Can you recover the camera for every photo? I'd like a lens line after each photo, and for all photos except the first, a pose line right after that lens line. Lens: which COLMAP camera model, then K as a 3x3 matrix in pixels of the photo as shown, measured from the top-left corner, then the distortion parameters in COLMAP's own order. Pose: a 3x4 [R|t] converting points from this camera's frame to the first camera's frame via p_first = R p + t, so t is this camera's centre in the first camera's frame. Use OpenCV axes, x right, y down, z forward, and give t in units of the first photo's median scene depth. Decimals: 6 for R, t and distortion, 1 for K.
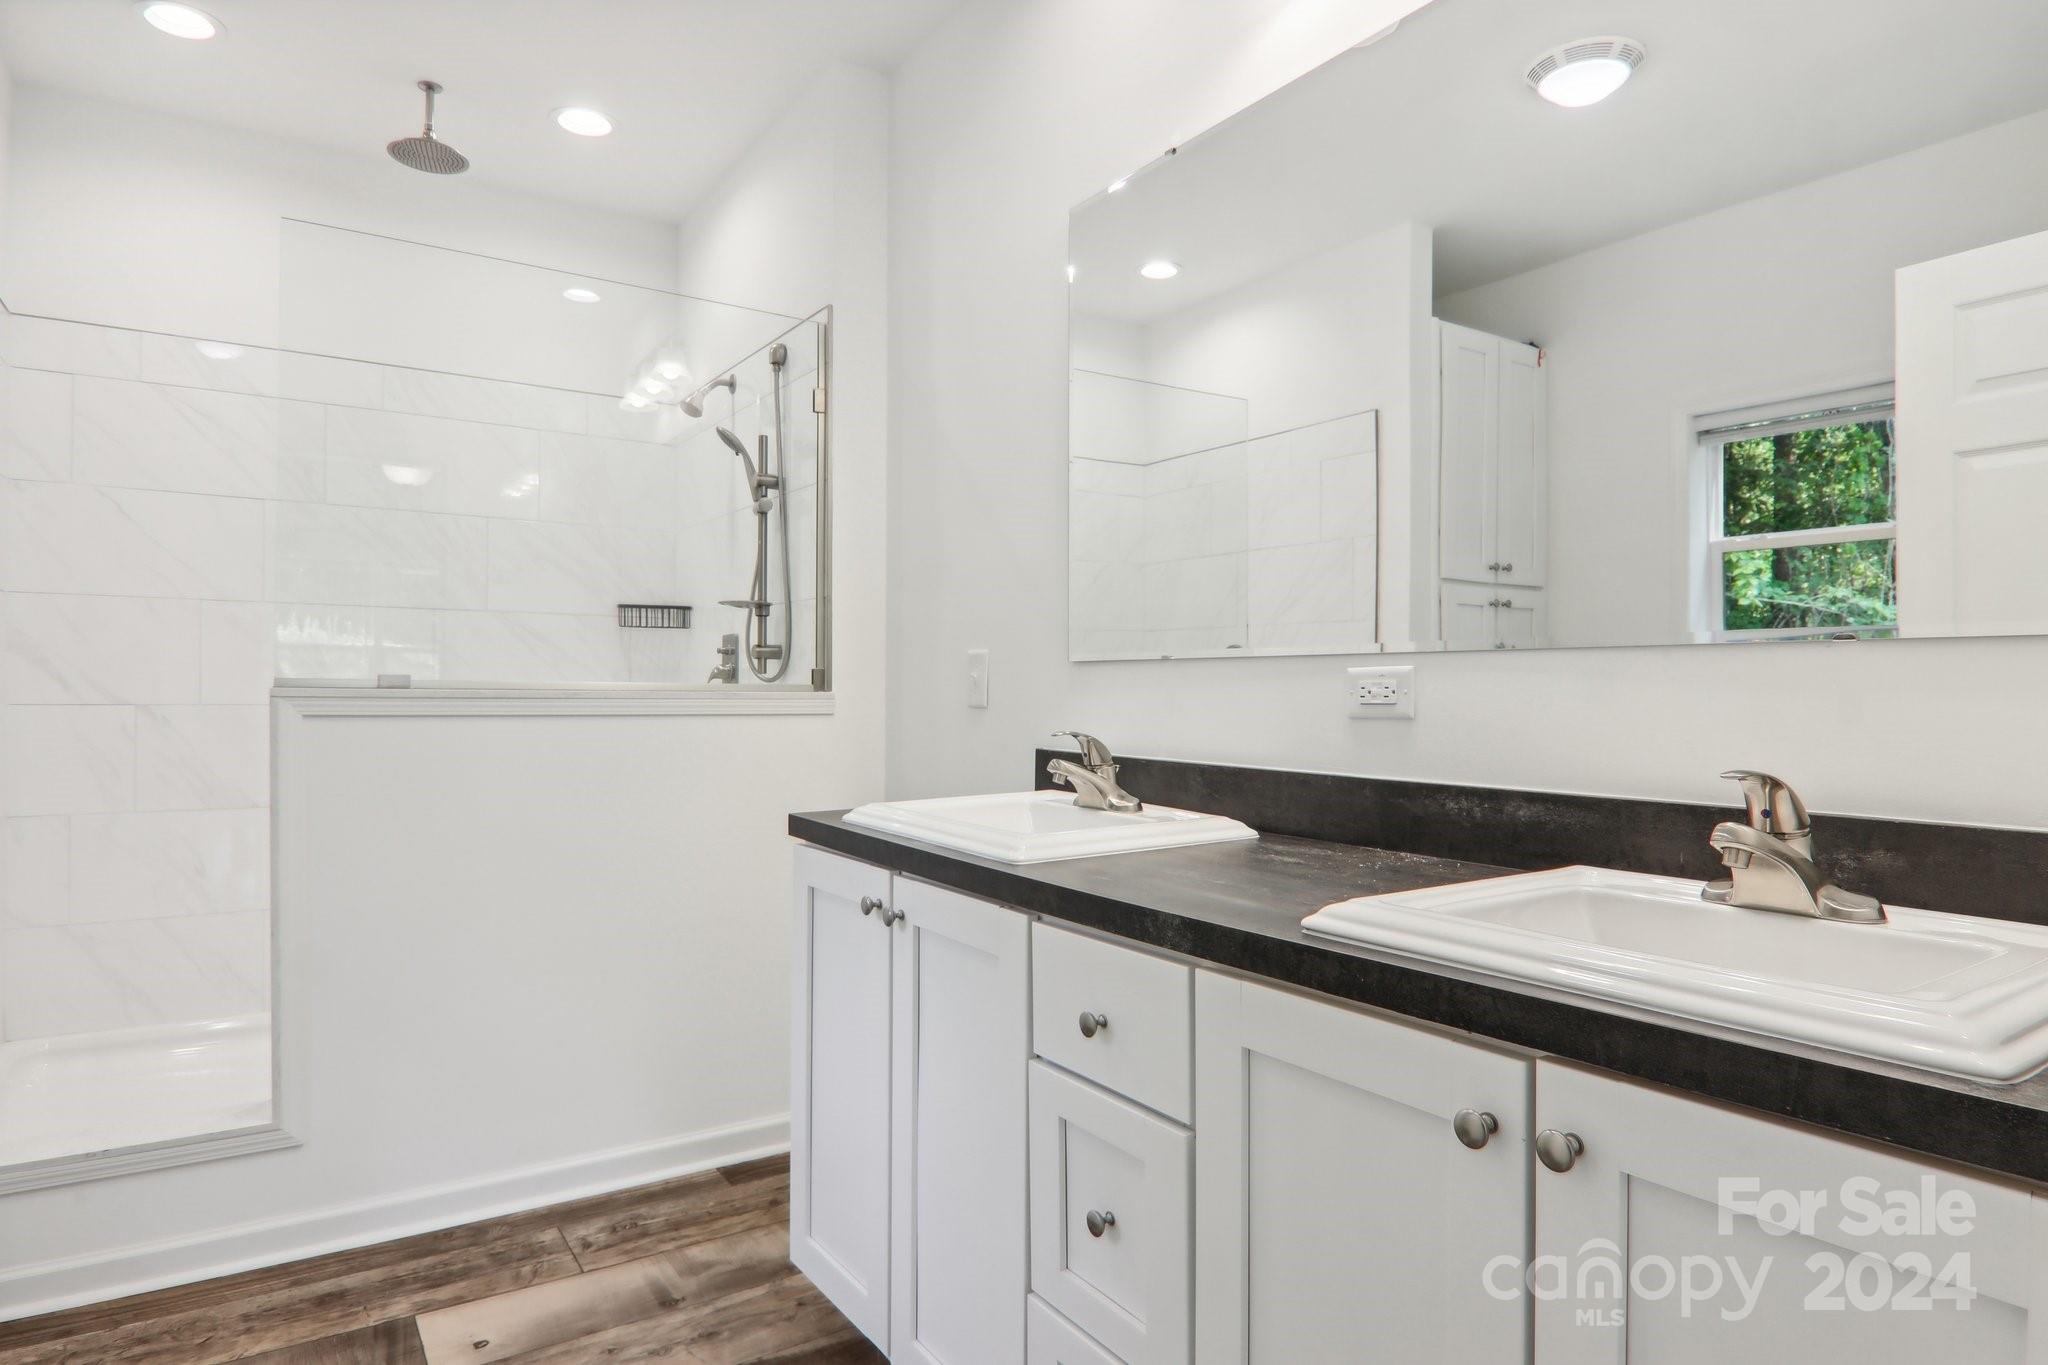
lens RADIAL K [[1143.7, 0, 1036.6], [0, 1143.7, 694.2], [0, 0, 1]] dist [0.010854, -0.016887]
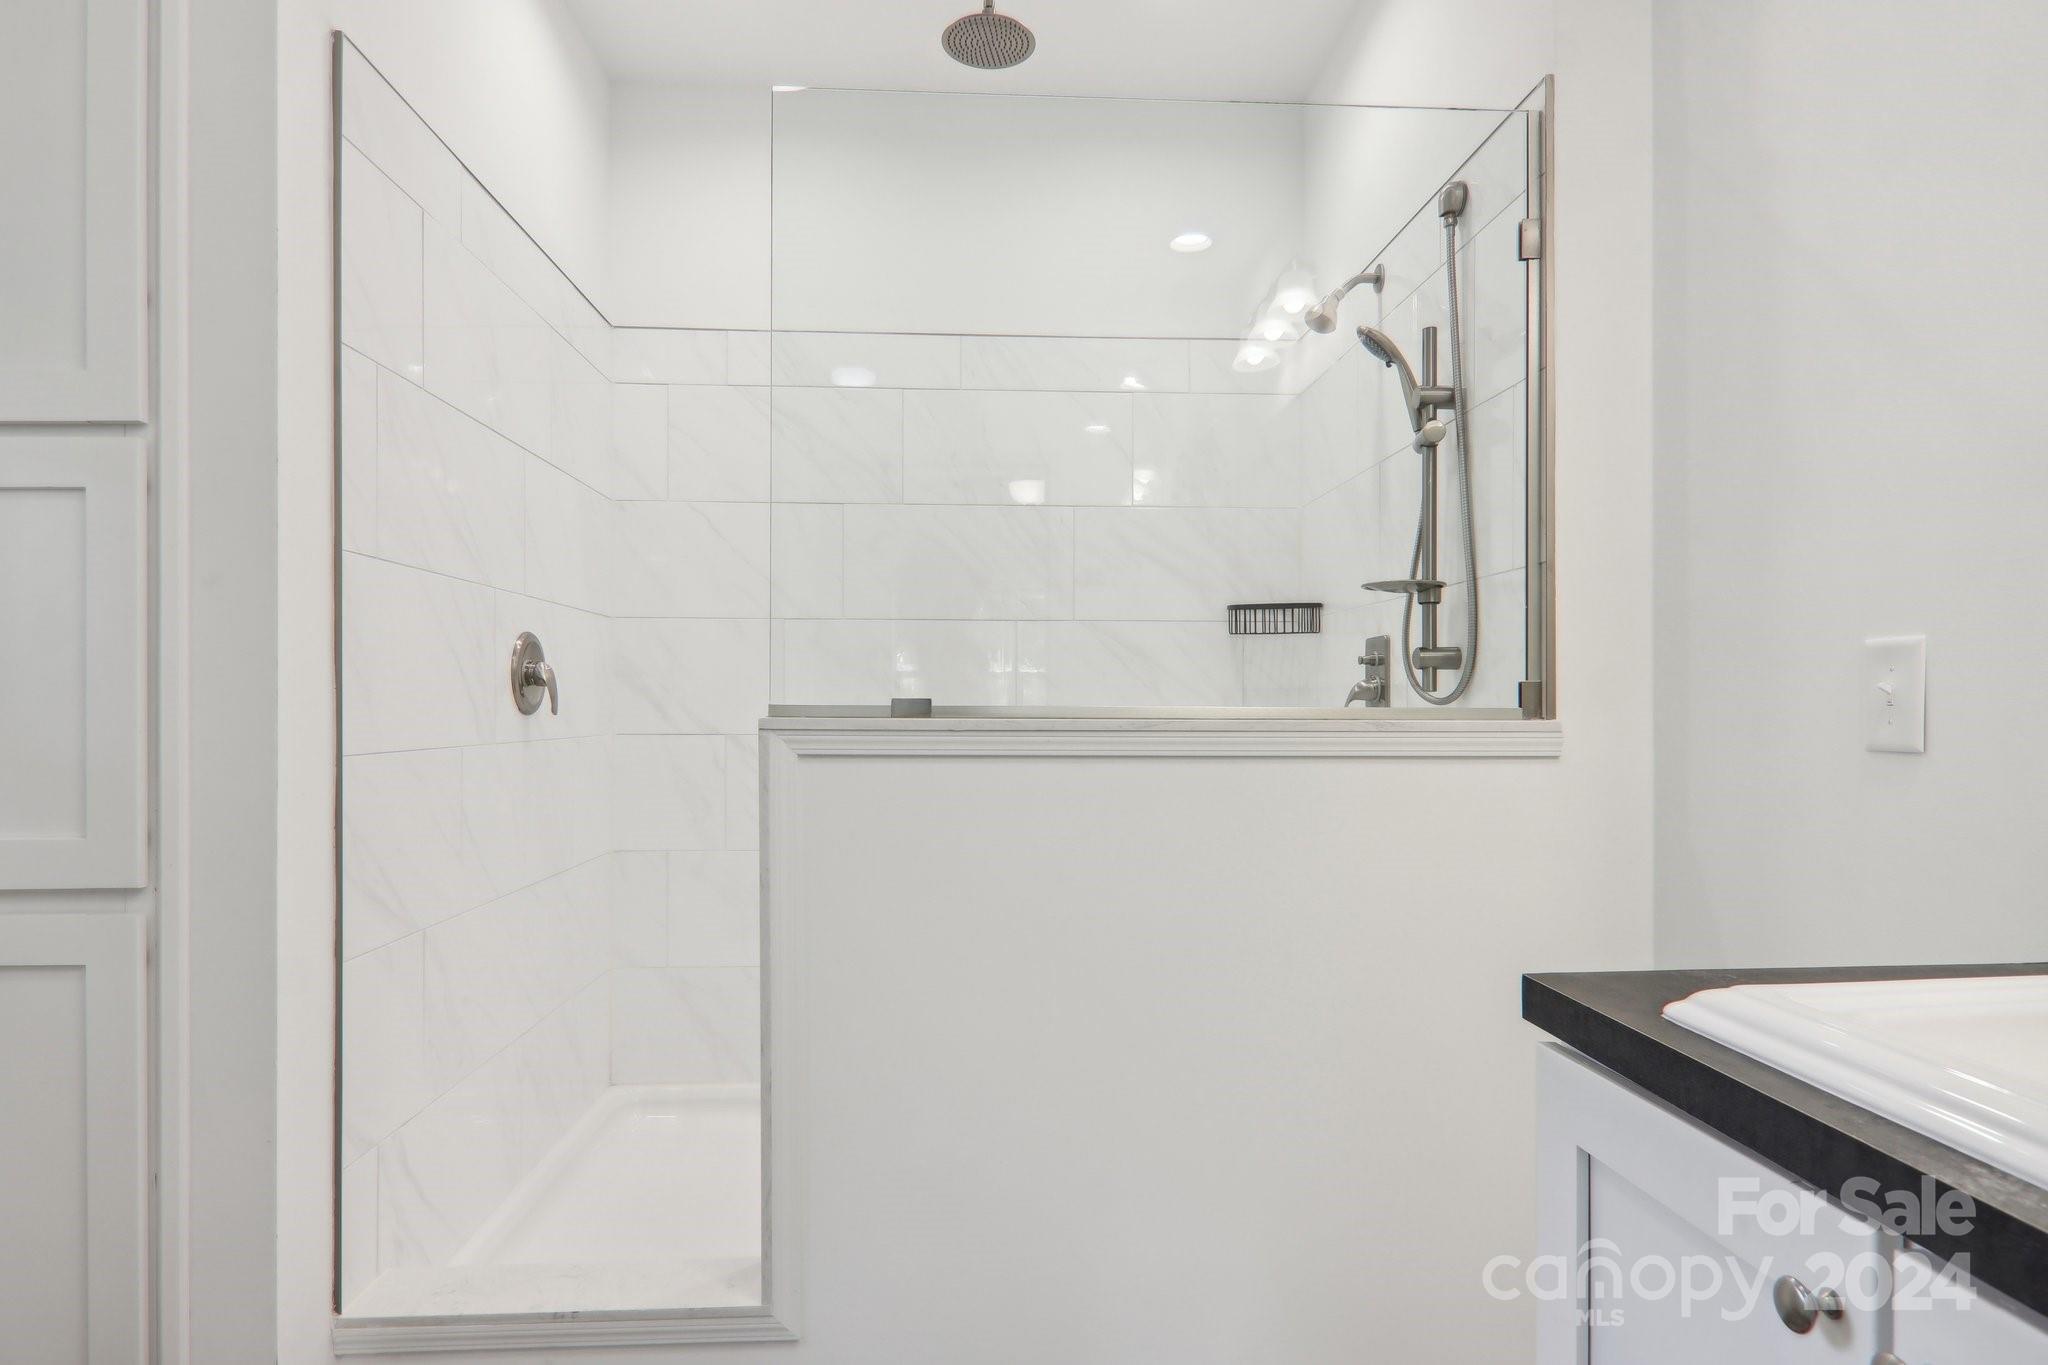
lens RADIAL K [[1143.7, 0, 1003.0], [0, 1143.7, 710.2], [0, 0, 1]] dist [0.010854, -0.016887]
pose [[0.844241, -0.005213, -0.535938, -0.094777], [0.001907, 0.999976, -0.006723, -0.003347], [0.535960, 0.004654, 0.844230, 0.316120]]
